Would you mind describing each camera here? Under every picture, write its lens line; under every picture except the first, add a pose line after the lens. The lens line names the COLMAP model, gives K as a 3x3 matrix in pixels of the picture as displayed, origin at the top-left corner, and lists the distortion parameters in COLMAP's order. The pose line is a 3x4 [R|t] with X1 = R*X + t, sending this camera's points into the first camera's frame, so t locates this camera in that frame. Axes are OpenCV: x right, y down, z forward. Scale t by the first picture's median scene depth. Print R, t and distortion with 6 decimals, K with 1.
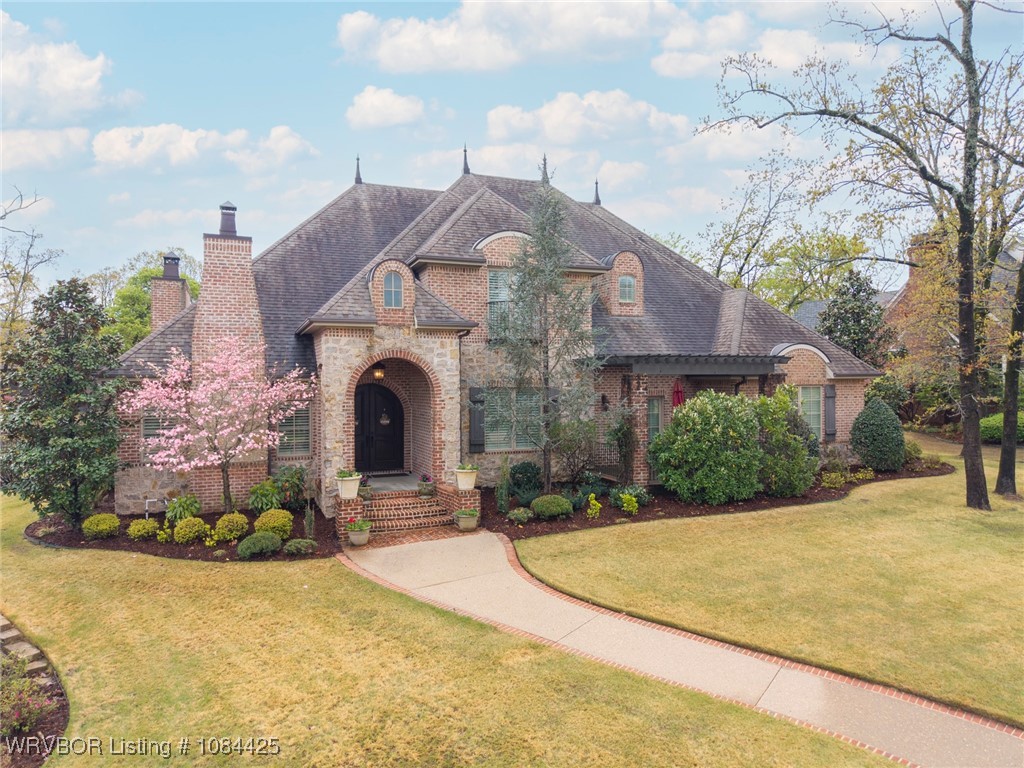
lens RADIAL K [[694.0, 0, 512.0], [0, 694.0, 384.0], [0, 0, 1]] dist [0.075501, -0.074129]
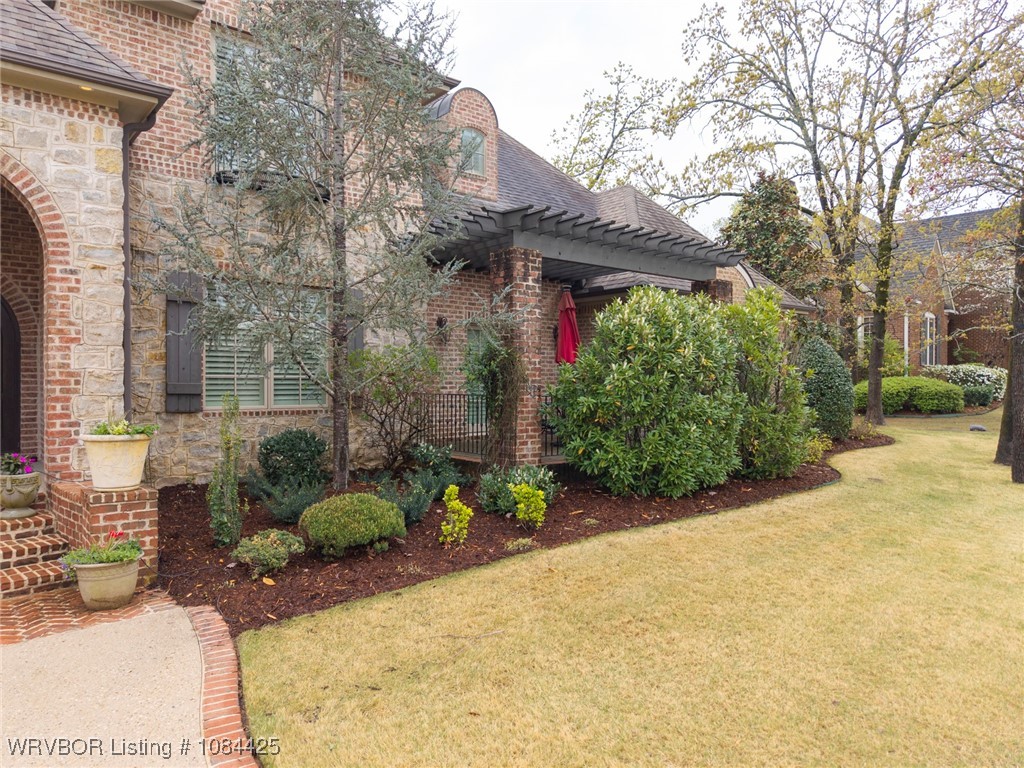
lens RADIAL K [[688.9, 0, 512.0], [0, 688.9, 384.0], [0, 0, 1]] dist [0.039991, -0.037006]
pose [[0.953659, 0.005876, 0.300831, 0.022498], [-0.004860, 0.999980, -0.004127, 0.092608], [-0.300849, 0.002473, 0.953668, 0.559619]]
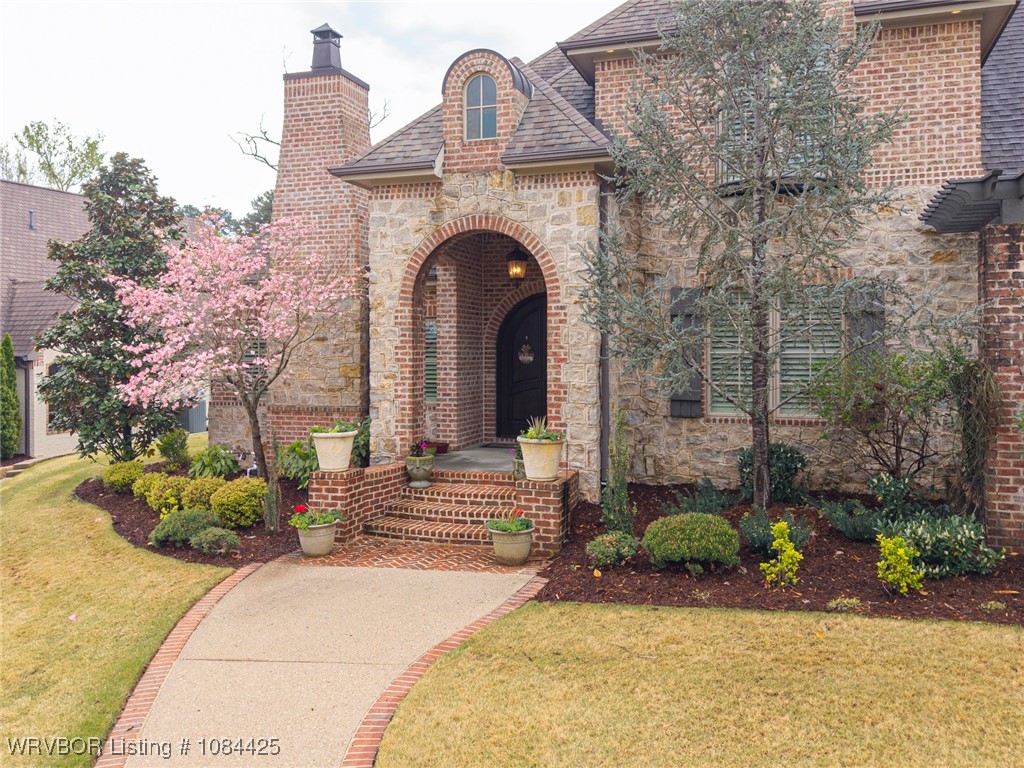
lens RADIAL K [[868.7, 0, 514.3], [0, 868.7, 349.6], [0, 0, 1]] dist [0.192745, -0.564925]
pose [[0.760599, 0.003139, -0.649214, 0.307324], [-0.004897, 0.999988, -0.000902, 0.058485], [0.649203, 0.003866, 0.760605, 0.497289]]
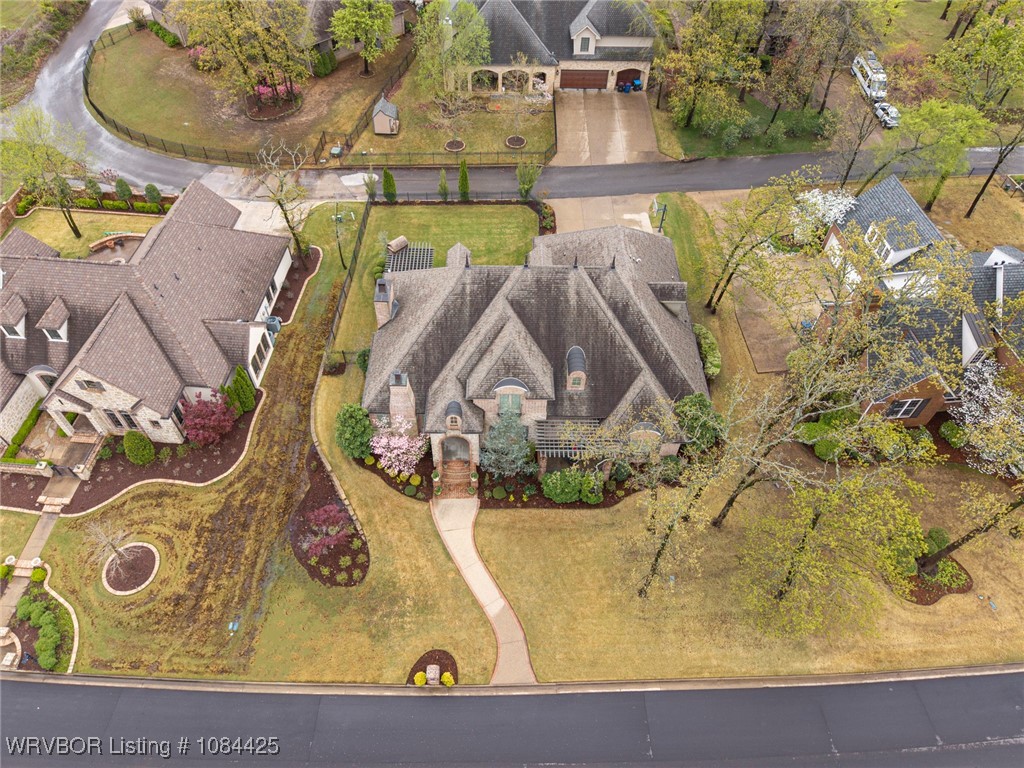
lens RADIAL K [[694.0, 0, 512.0], [0, 694.0, 384.0], [0, 0, 1]] dist [0.075501, -0.074129]
pose [[0.931728, 0.301028, -0.203139, 0.558214], [-0.032556, 0.626353, 0.778859, -2.386843], [0.361695, -0.719071, 0.593391, -0.426355]]
